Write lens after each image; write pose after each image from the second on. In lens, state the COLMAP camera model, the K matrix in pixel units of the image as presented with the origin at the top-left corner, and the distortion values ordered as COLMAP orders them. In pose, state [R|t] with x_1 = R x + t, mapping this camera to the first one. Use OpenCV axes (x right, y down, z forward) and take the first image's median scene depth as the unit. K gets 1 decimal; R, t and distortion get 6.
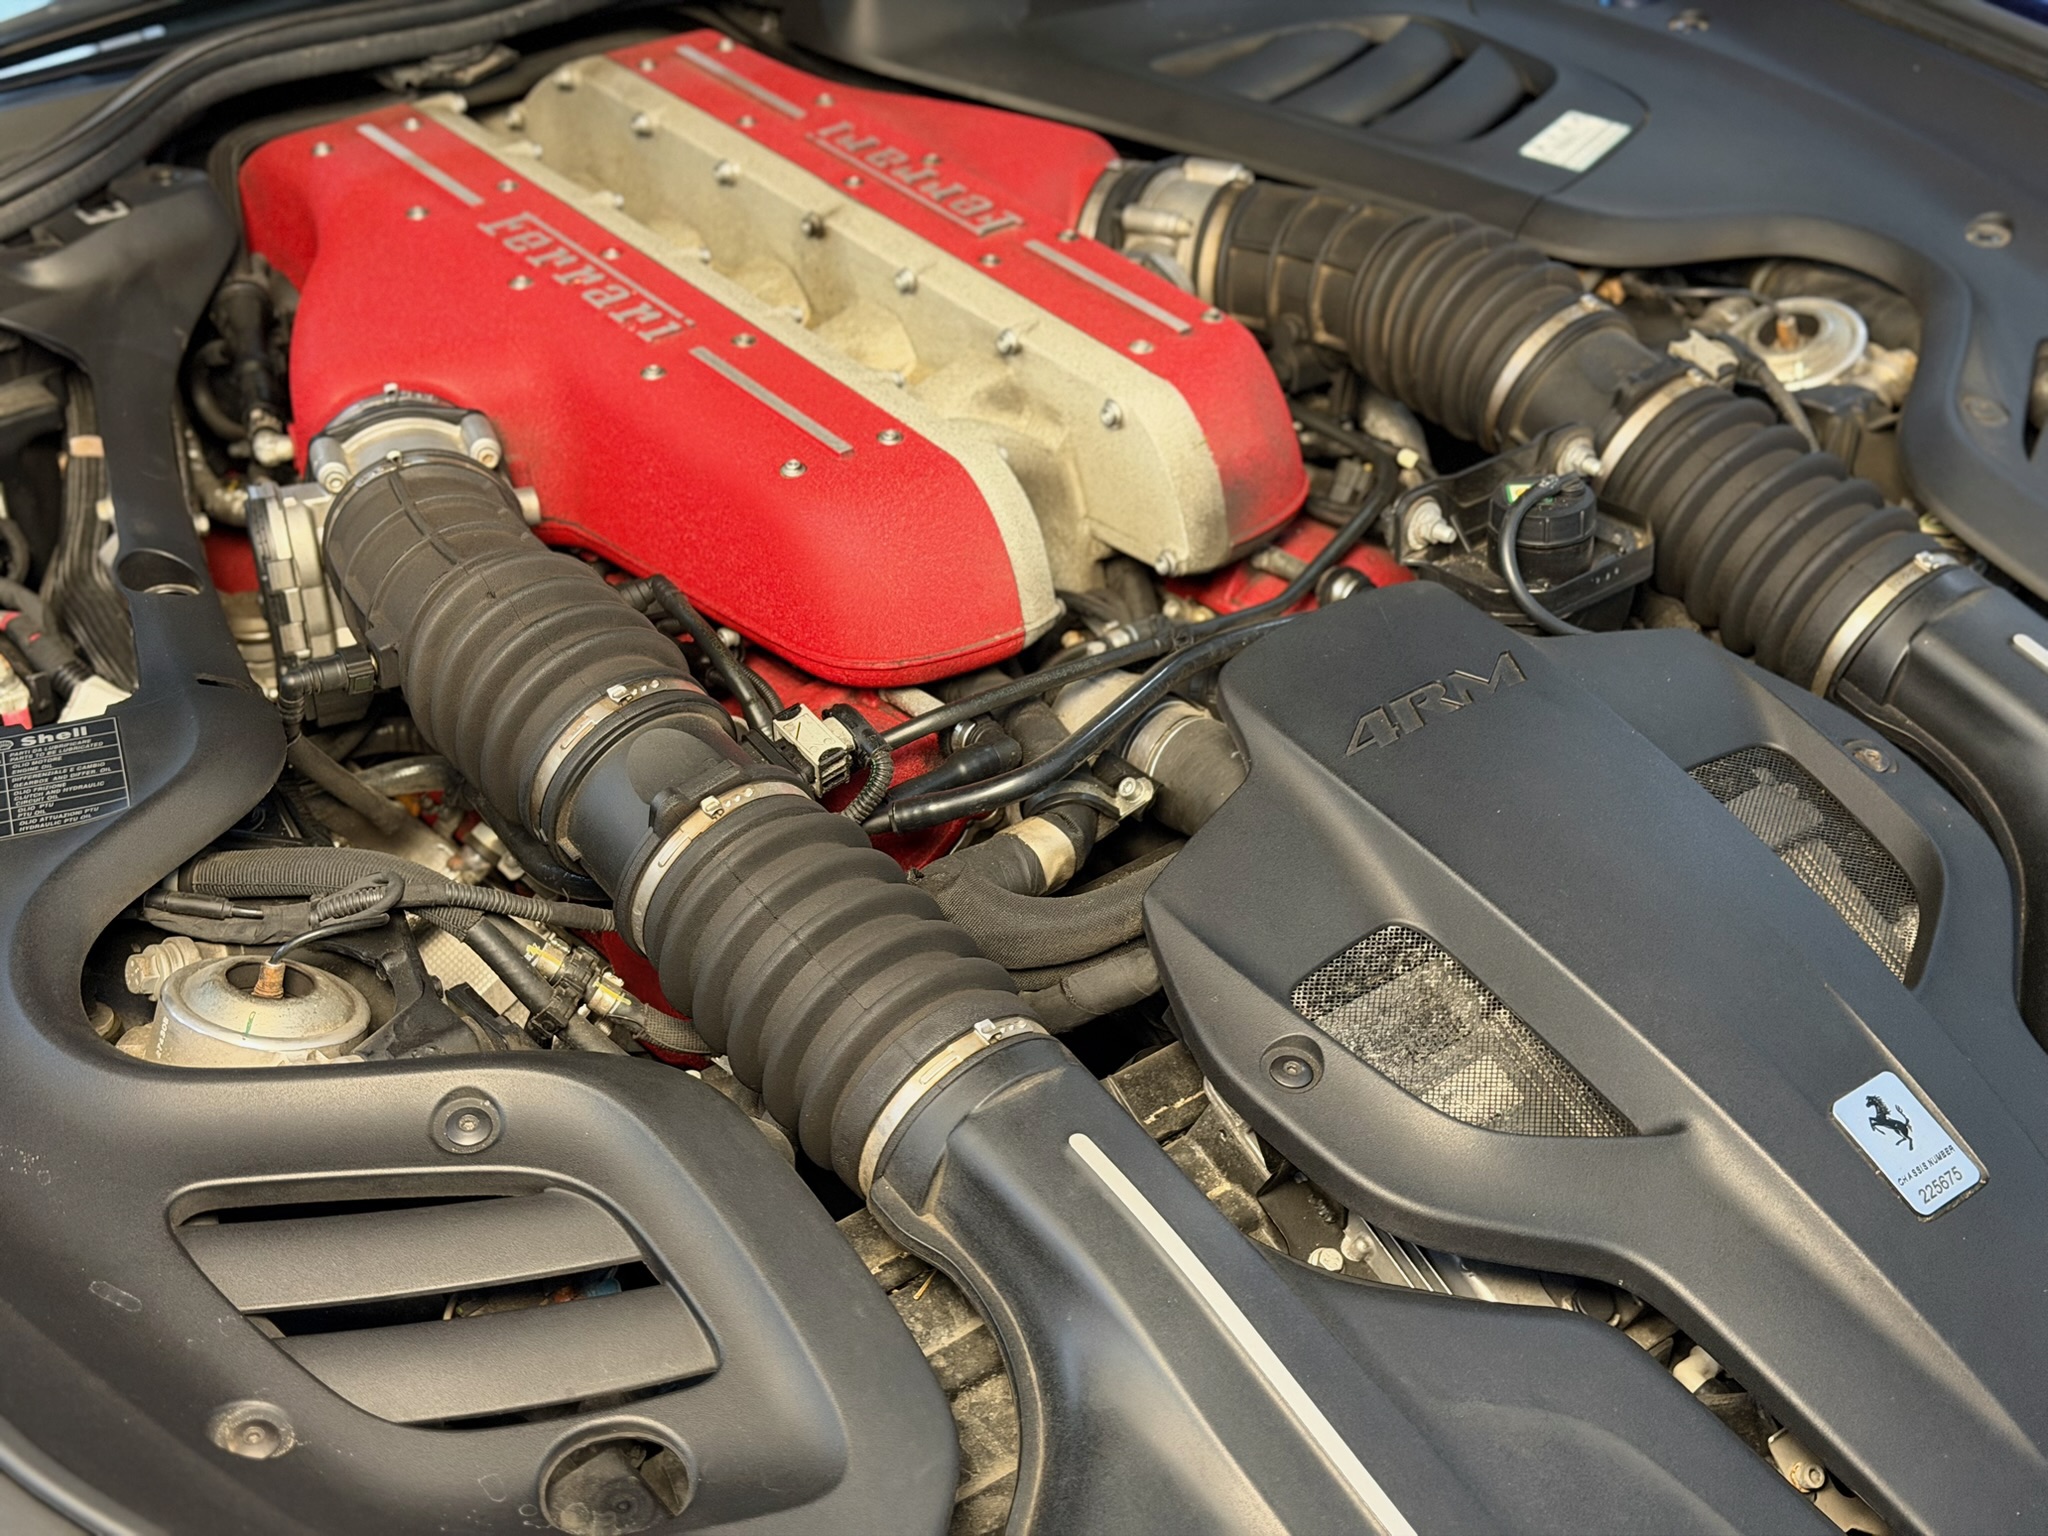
lens RADIAL K [[2883.3, 0, 1022.1], [0, 2883.3, 762.7], [0, 0, 1]] dist [0.128882, 0.000000]
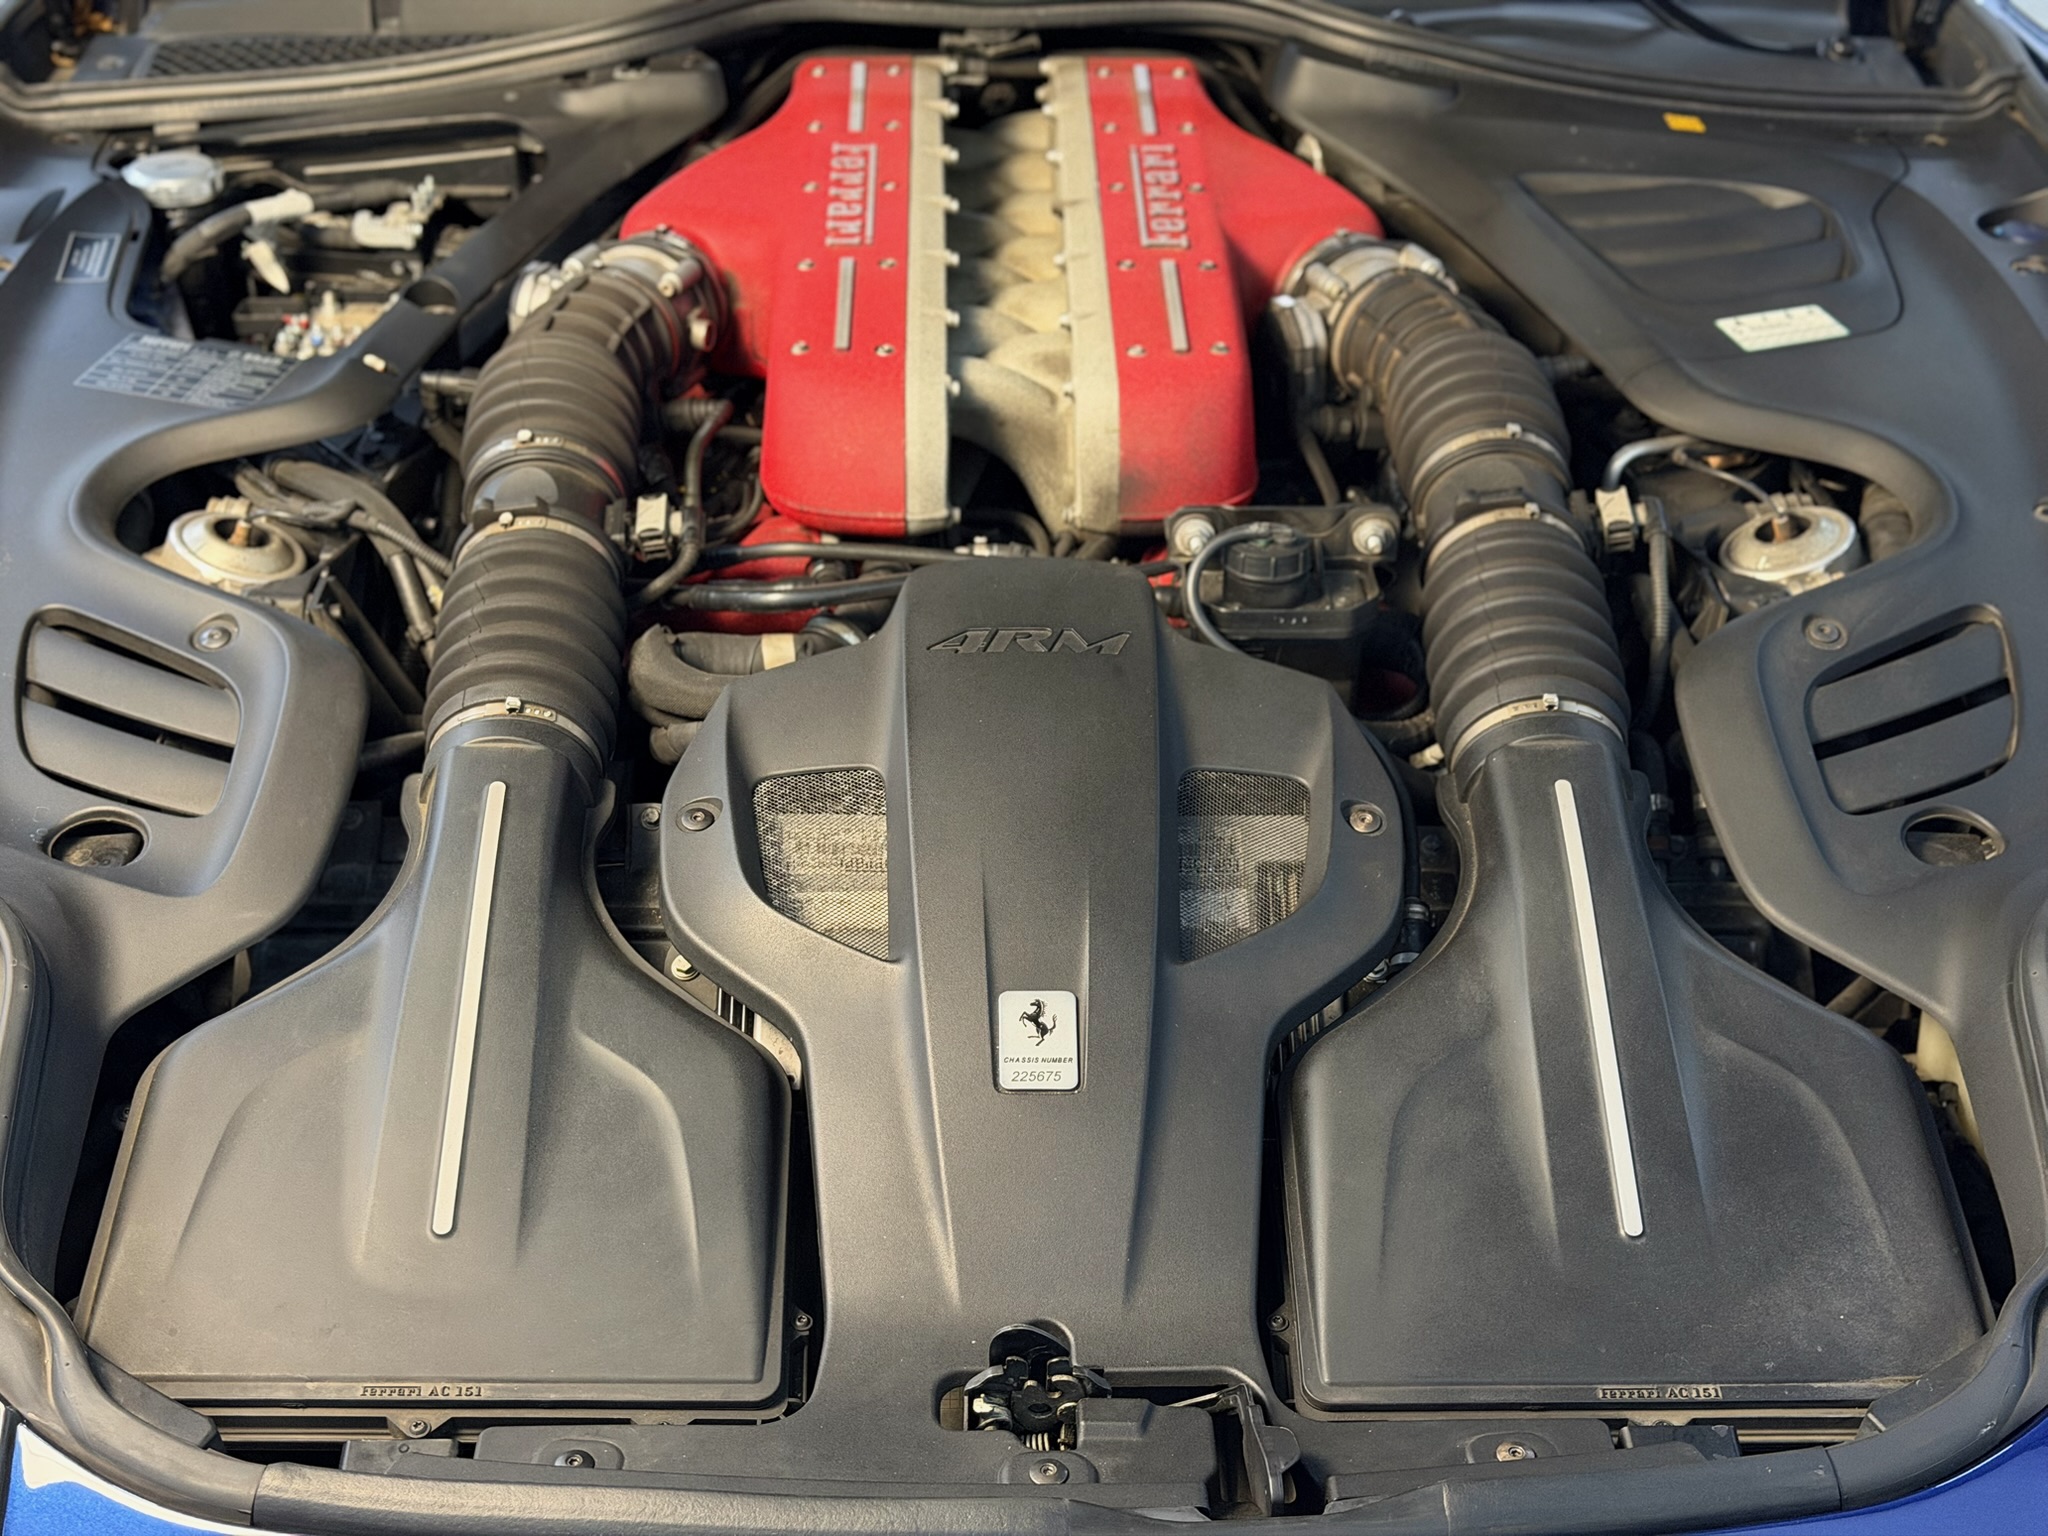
lens RADIAL K [[2883.3, 0, 1016.6], [0, 2883.3, 769.6], [0, 0, 1]] dist [0.128882, 0.000000]
pose [[0.791763, 0.343940, -0.504793, 0.764758], [-0.349398, 0.932872, 0.087583, -0.074275], [0.501031, 0.107029, 0.858786, -0.080810]]
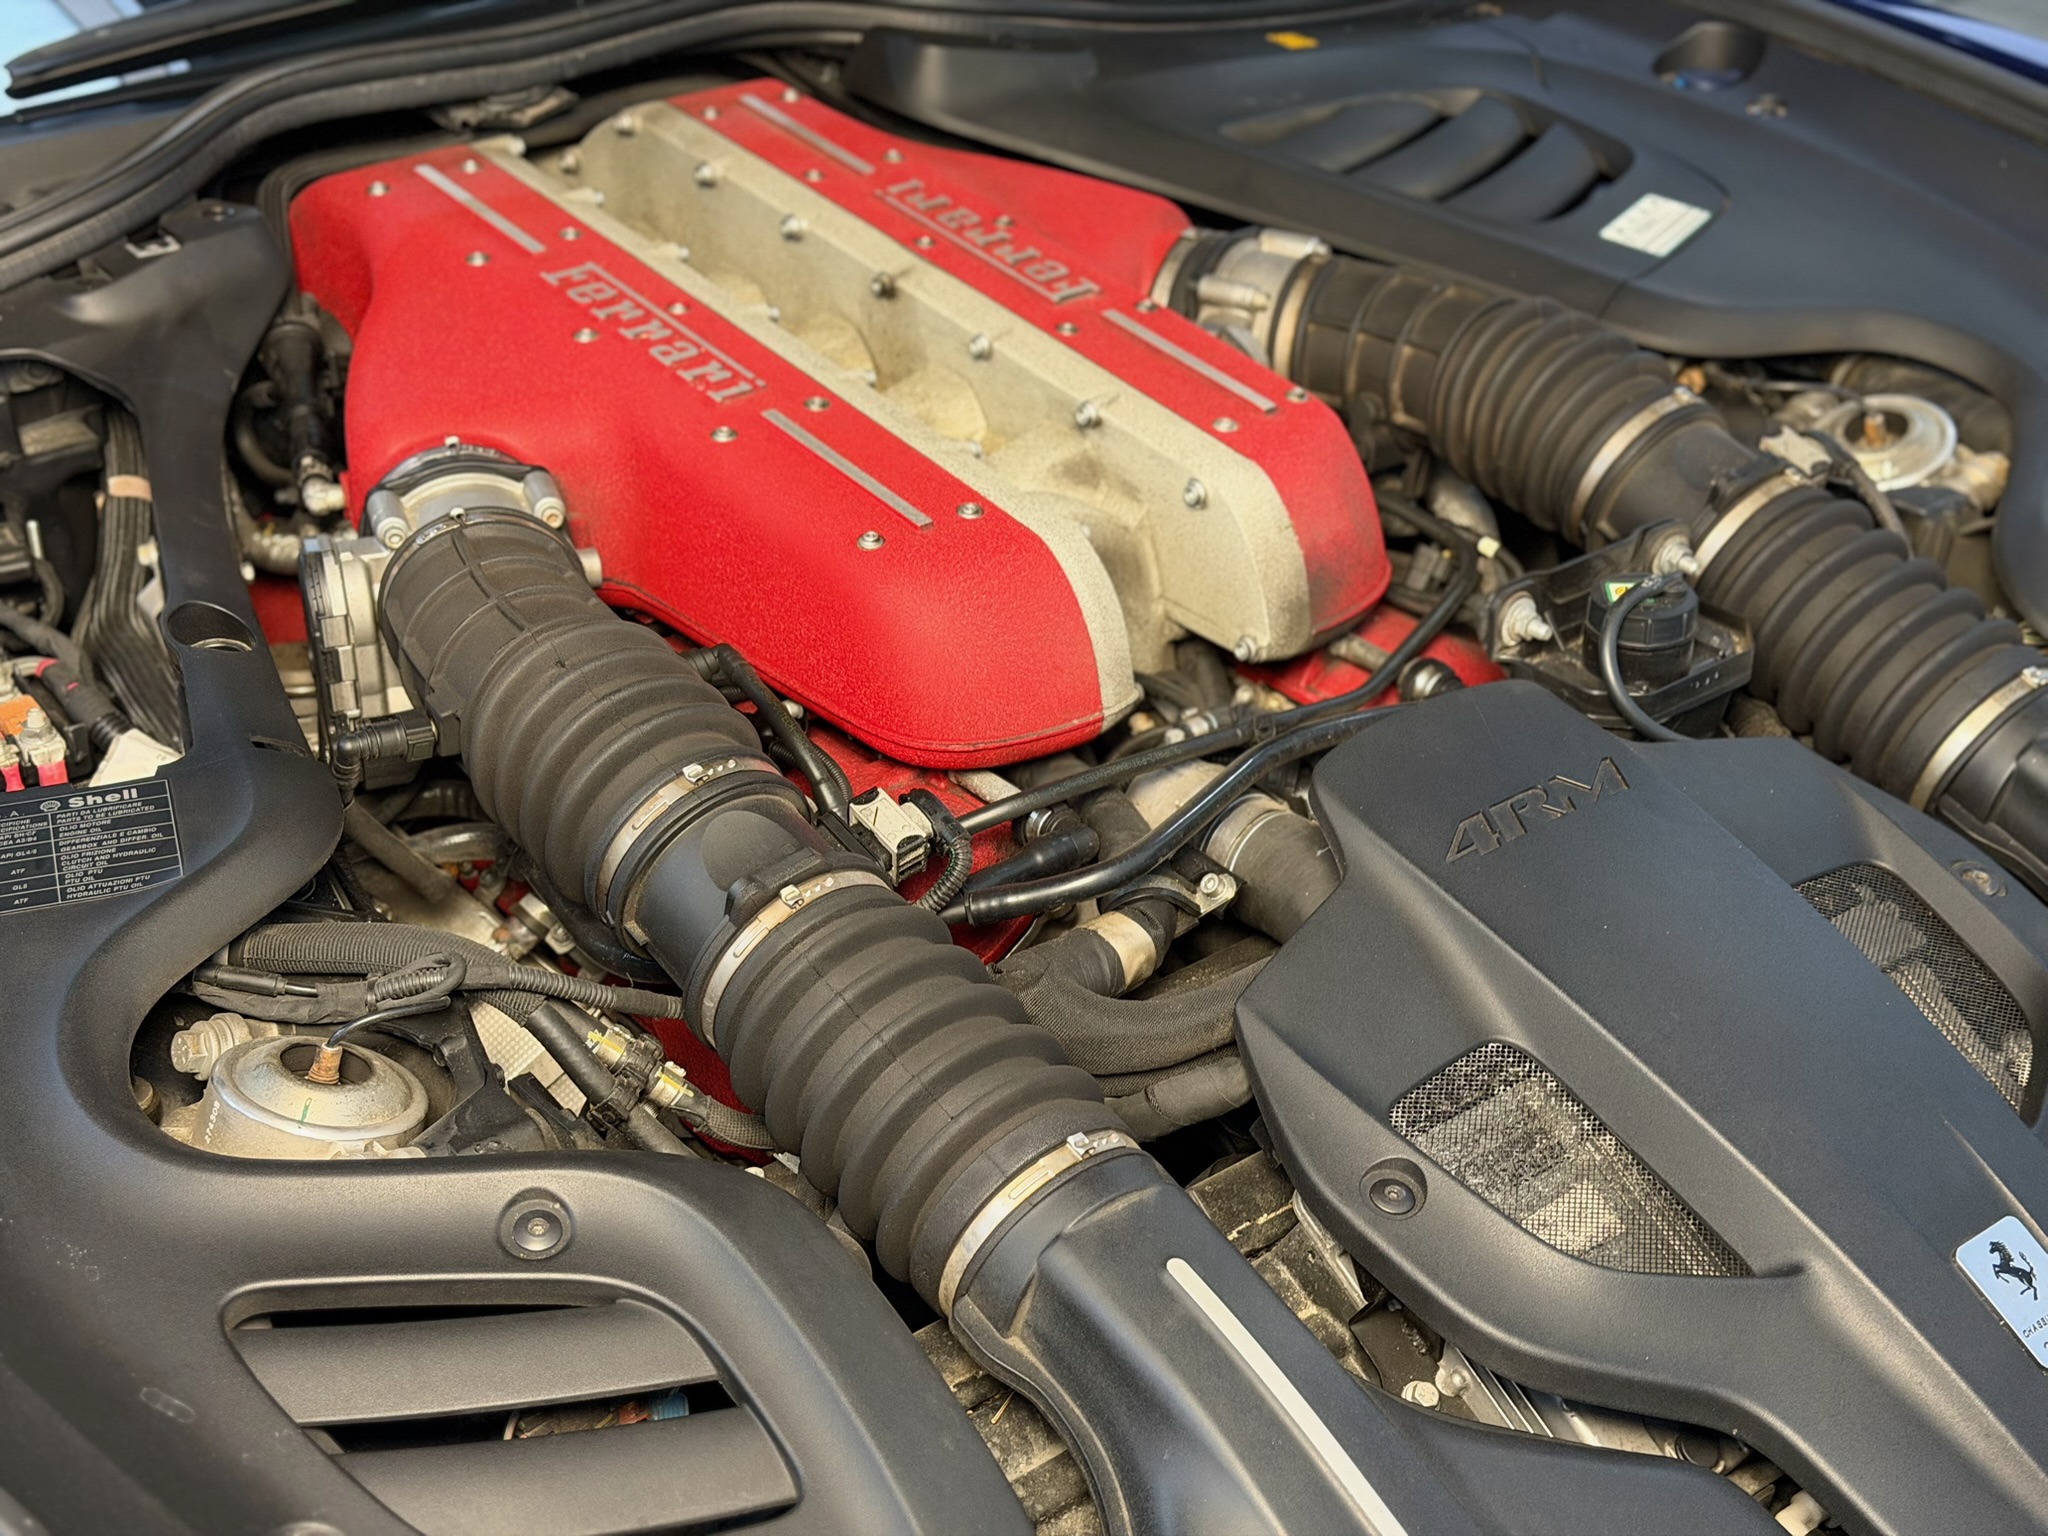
lens RADIAL K [[2883.3, 0, 1026.9], [0, 2883.3, 772.7], [0, 0, 1]] dist [0.128882, 0.000000]
pose [[0.999296, 0.034028, 0.015815, -0.040846], [-0.033869, 0.999374, -0.010204, -0.016541], [-0.016152, 0.009661, 0.999823, 0.035411]]
